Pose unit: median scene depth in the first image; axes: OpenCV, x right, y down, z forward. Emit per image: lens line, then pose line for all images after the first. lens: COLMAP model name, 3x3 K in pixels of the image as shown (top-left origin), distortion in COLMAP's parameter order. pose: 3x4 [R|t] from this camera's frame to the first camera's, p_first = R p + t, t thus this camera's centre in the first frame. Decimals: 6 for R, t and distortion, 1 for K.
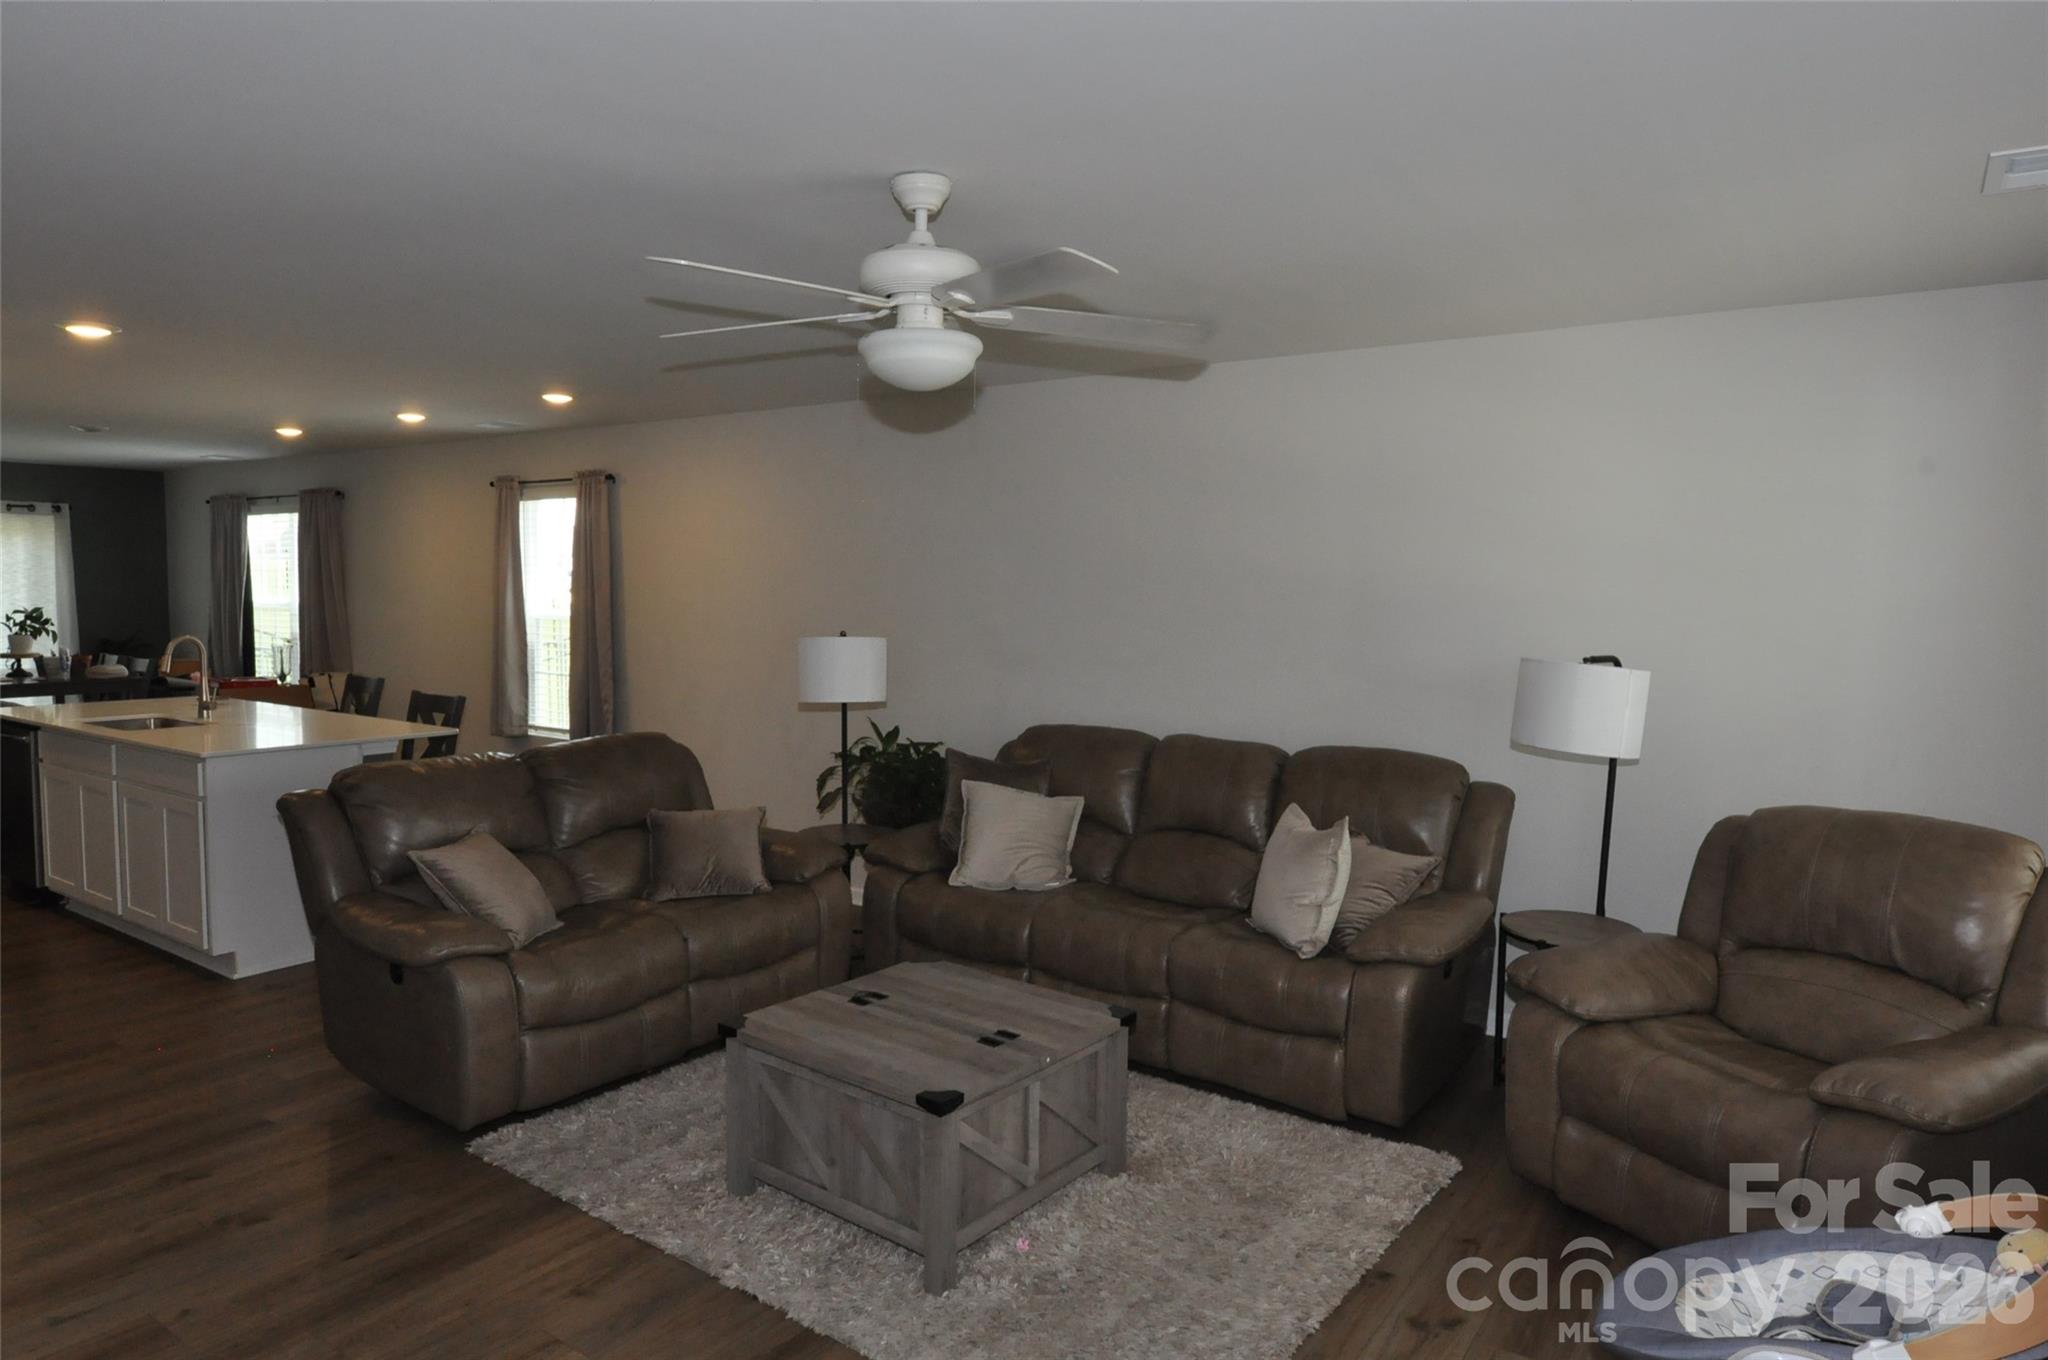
lens RADIAL K [[1259.8, 0, 1027.3], [0, 1259.8, 677.4], [0, 0, 1]] dist [-0.004953, -0.008734]
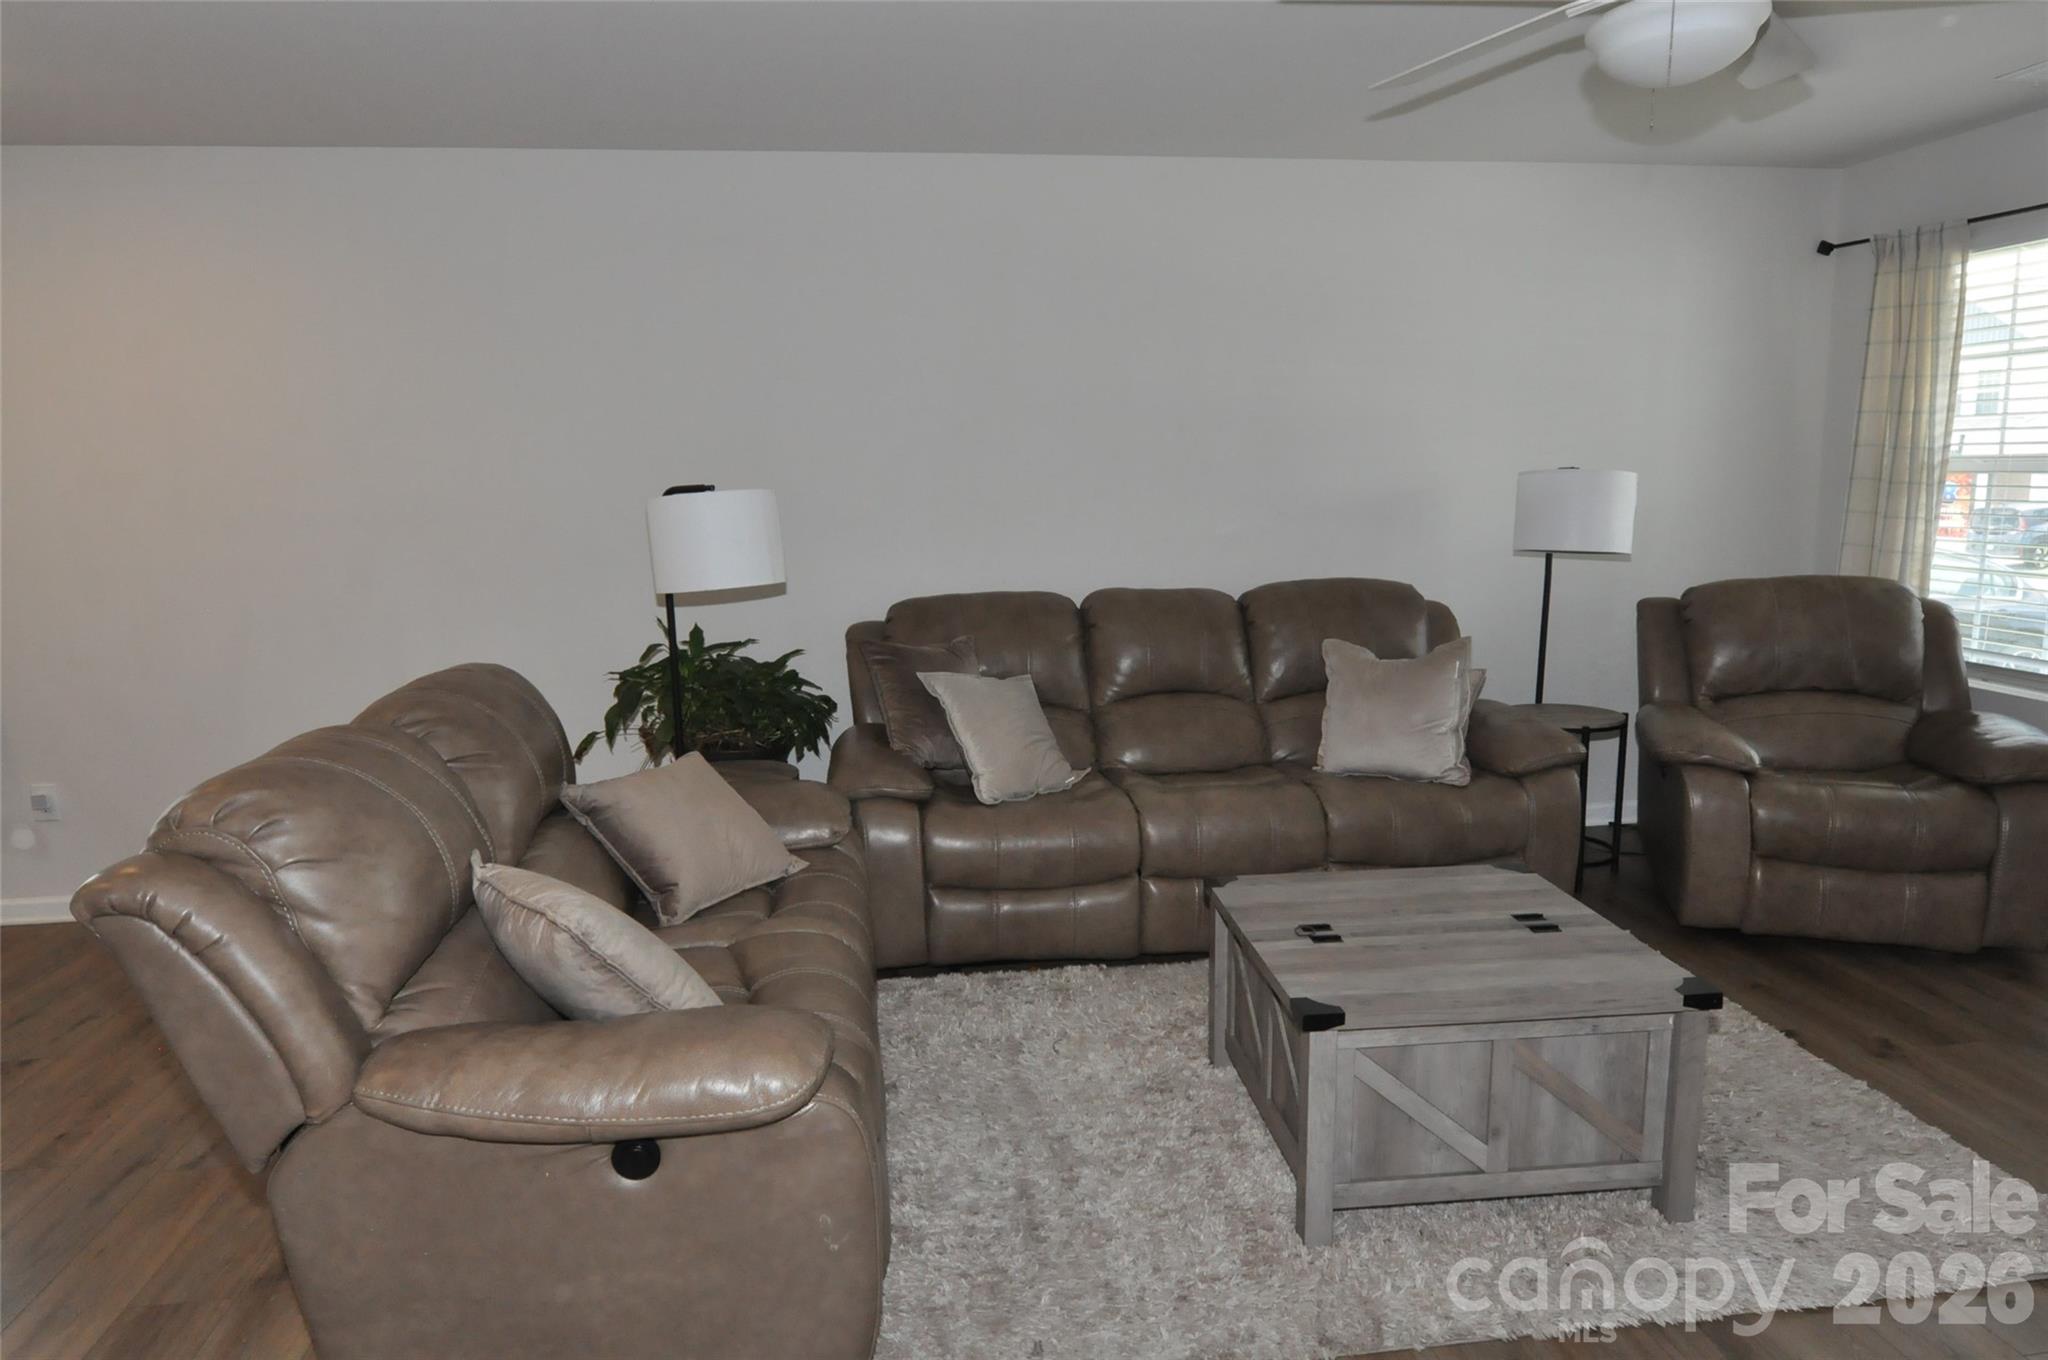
lens RADIAL K [[1259.8, 0, 1024.2], [0, 1259.8, 688.5], [0, 0, 1]] dist [-0.004953, -0.008734]
pose [[0.732984, -0.138811, 0.665933, -0.779872], [0.080626, 0.989786, 0.117573, 0.009607], [-0.675451, -0.032488, 0.736689, 0.608374]]
